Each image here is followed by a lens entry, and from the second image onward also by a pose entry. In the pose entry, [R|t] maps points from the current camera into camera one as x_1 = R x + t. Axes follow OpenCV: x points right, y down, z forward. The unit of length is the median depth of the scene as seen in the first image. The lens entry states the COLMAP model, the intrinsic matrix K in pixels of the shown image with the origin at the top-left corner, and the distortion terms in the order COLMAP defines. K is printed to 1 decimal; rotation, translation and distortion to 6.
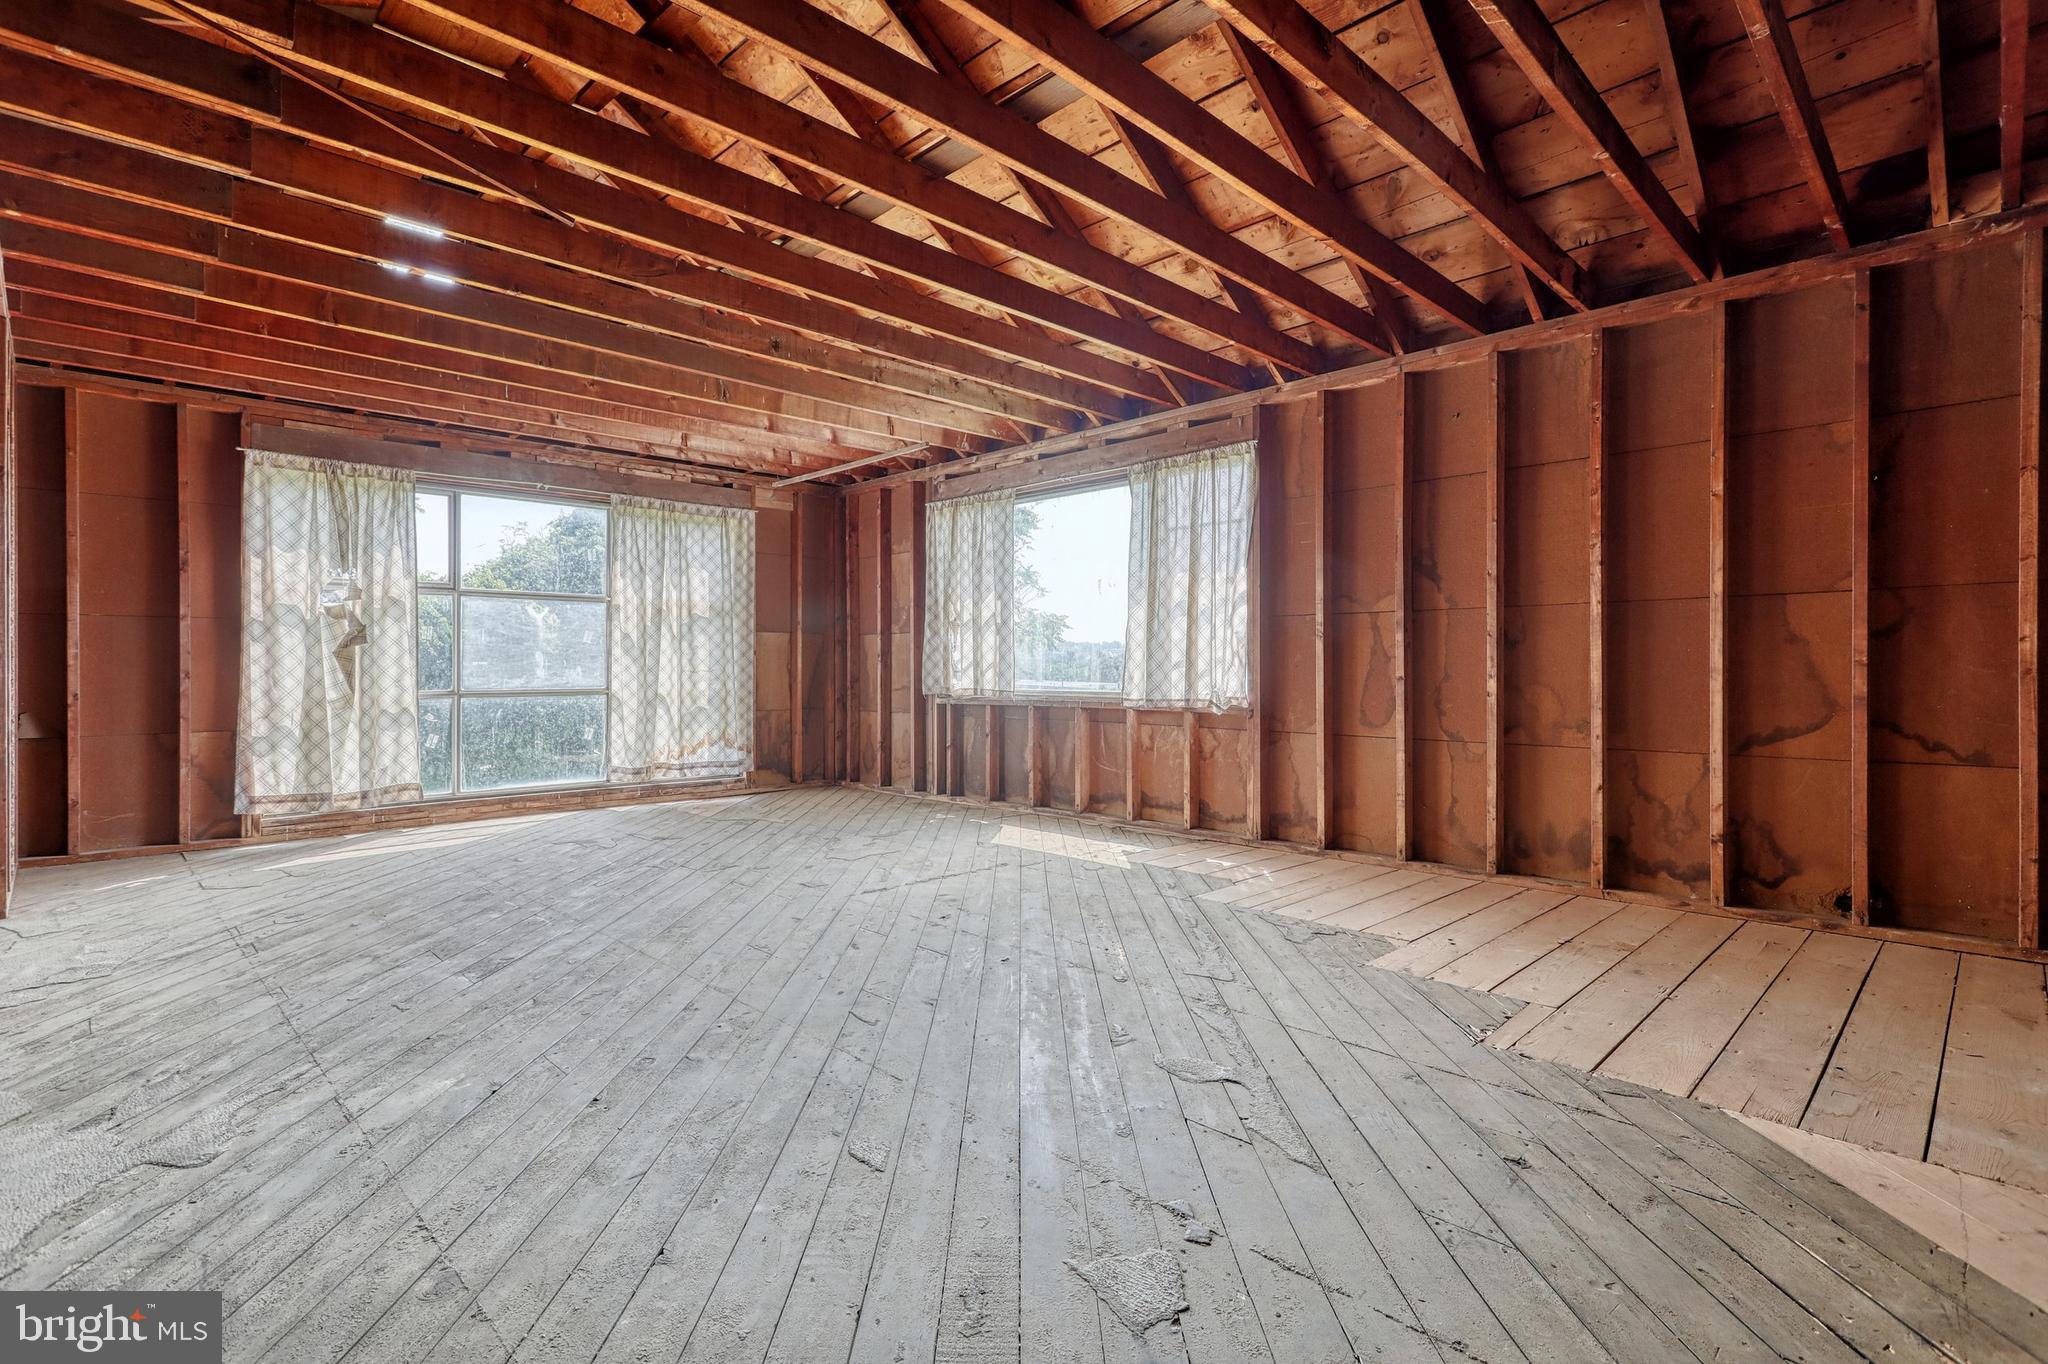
lens RADIAL K [[964.2, 0, 1017.1], [0, 964.2, 670.2], [0, 0, 1]] dist [0.003025, 0.002138]
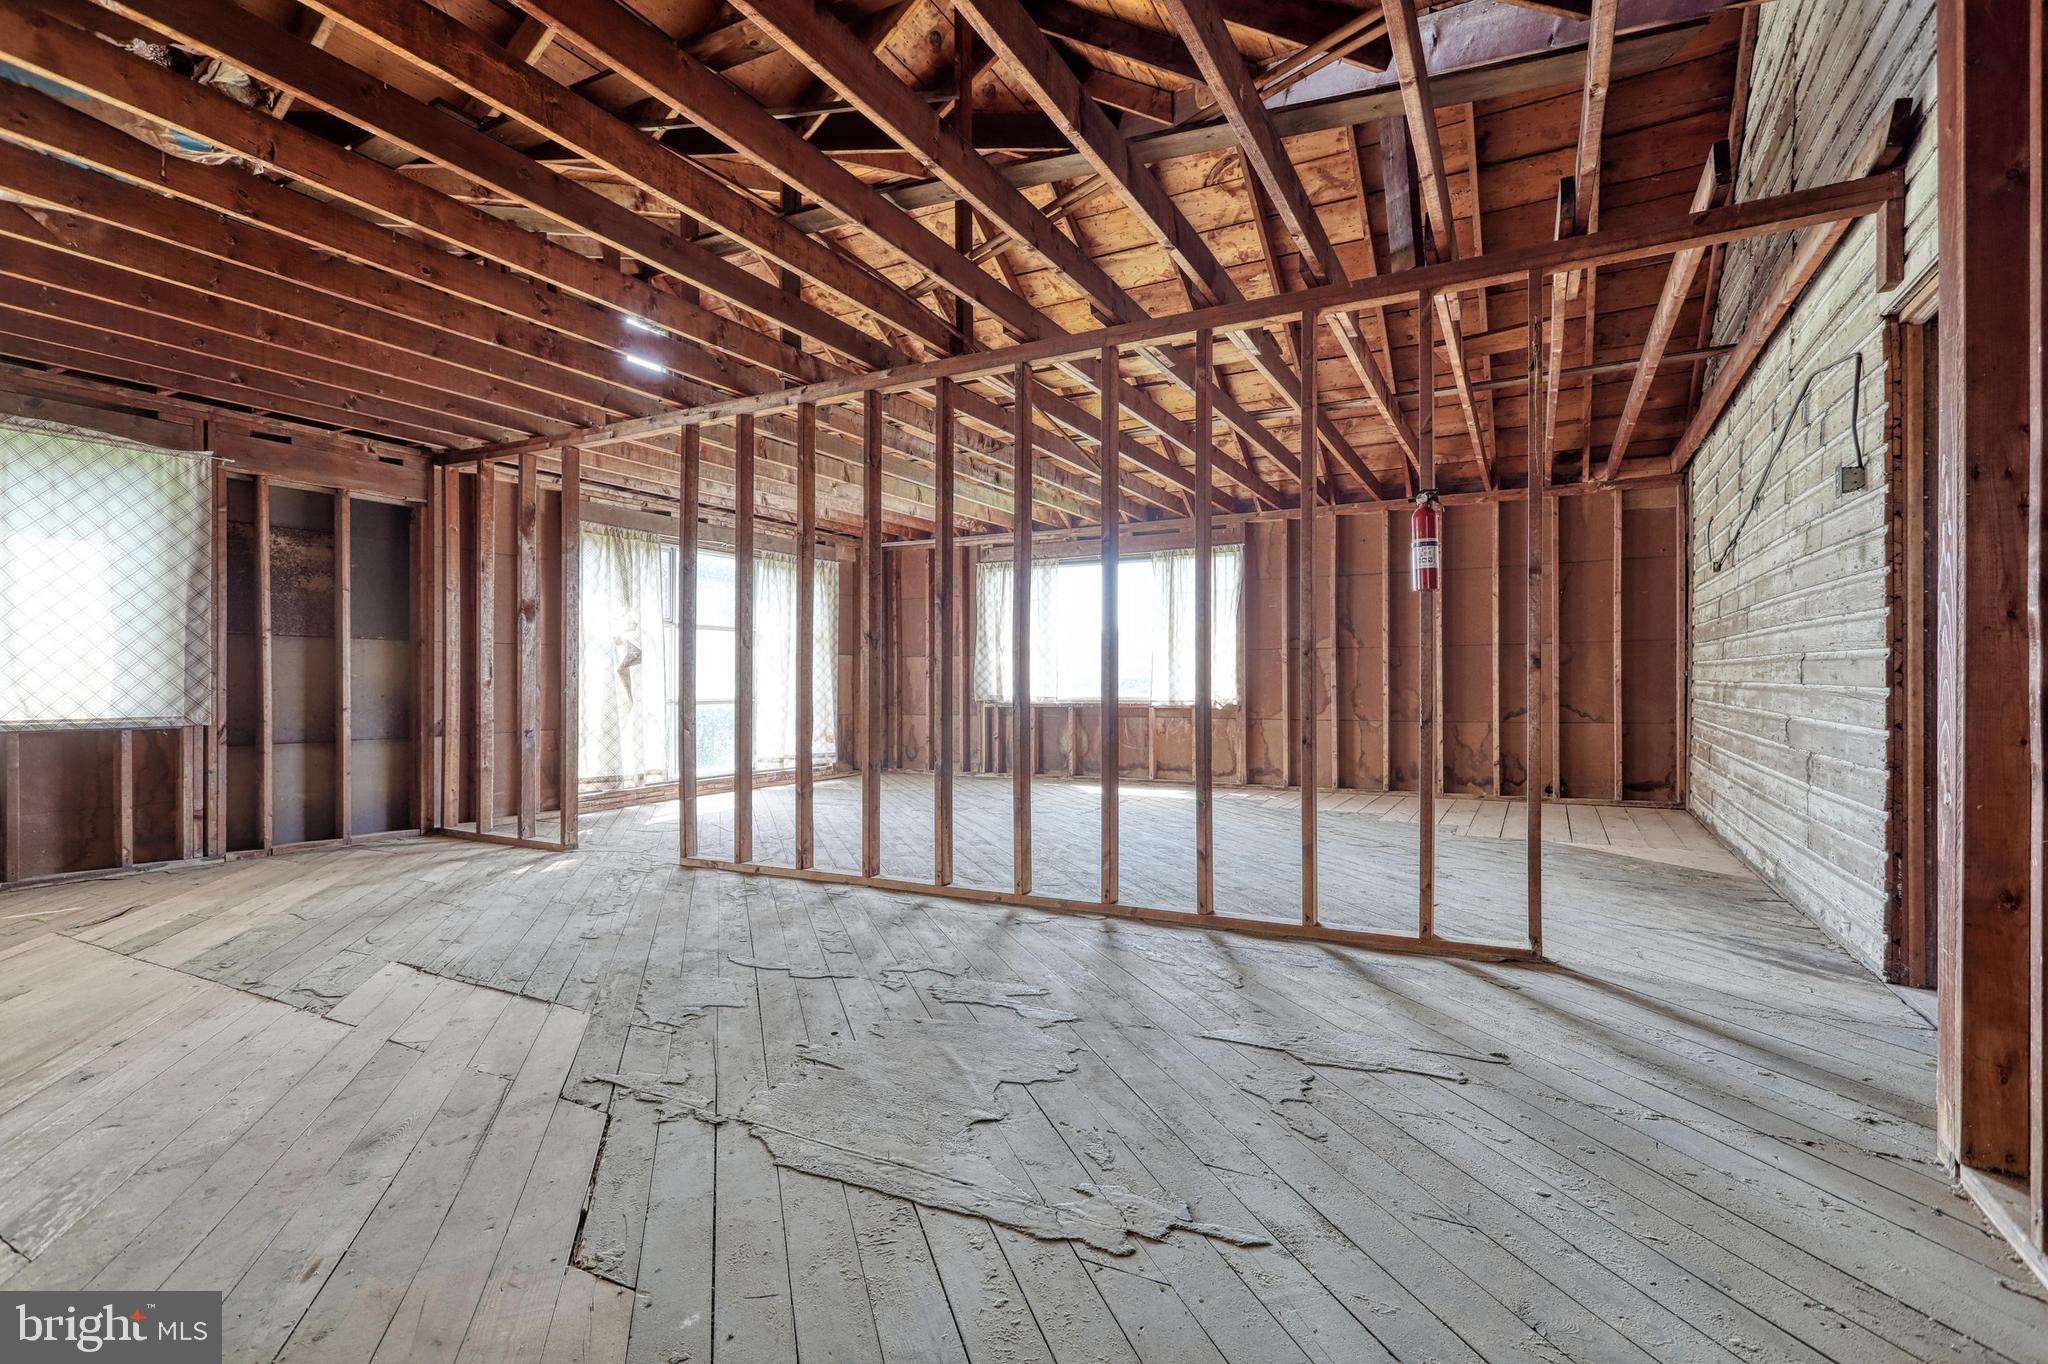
lens RADIAL K [[964.2, 0, 1029.4], [0, 964.2, 684.7], [0, 0, 1]] dist [0.003025, 0.002138]
pose [[0.953683, -0.003405, 0.300795, -0.631265], [0.003911, 0.999992, -0.001081, 0.005212], [-0.300789, 0.002207, 0.953688, -0.493269]]
